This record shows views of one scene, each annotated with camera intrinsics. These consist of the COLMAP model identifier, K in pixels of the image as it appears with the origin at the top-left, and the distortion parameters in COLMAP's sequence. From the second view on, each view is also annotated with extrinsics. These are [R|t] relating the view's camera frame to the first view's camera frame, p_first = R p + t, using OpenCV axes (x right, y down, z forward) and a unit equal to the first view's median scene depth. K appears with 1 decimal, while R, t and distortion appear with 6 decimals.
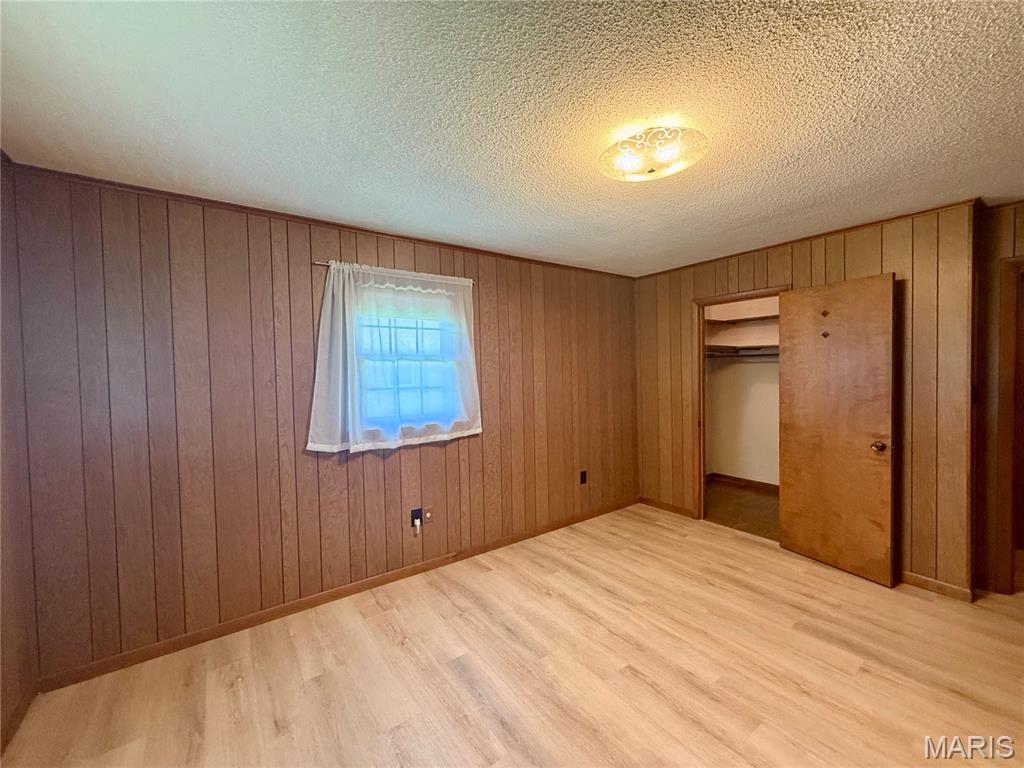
lens RADIAL K [[407.8, 0, 508.7], [0, 407.8, 383.0], [0, 0, 1]] dist [-0.001100, 0.000148]
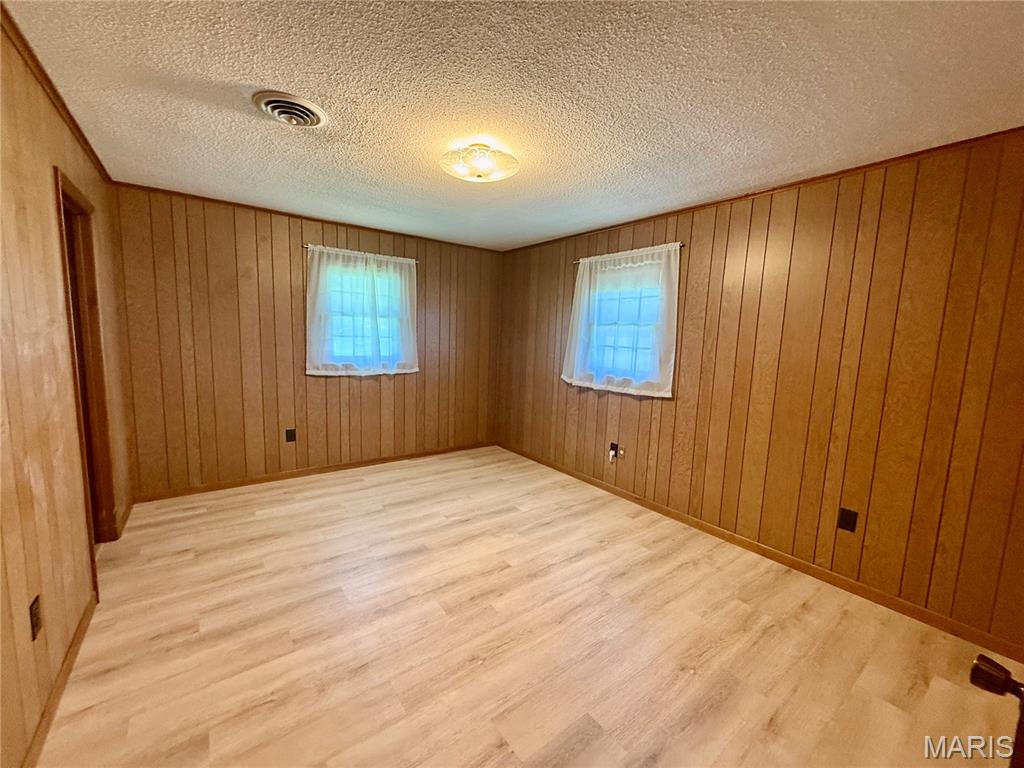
lens RADIAL K [[407.8, 0, 508.7], [0, 407.8, 383.0], [0, 0, 1]] dist [-0.001100, 0.000148]
pose [[0.017085, 0.135469, -0.990634, 1.008976], [-0.062833, 0.988966, 0.134157, -0.025156], [0.997878, 0.059953, 0.025408, 0.637640]]
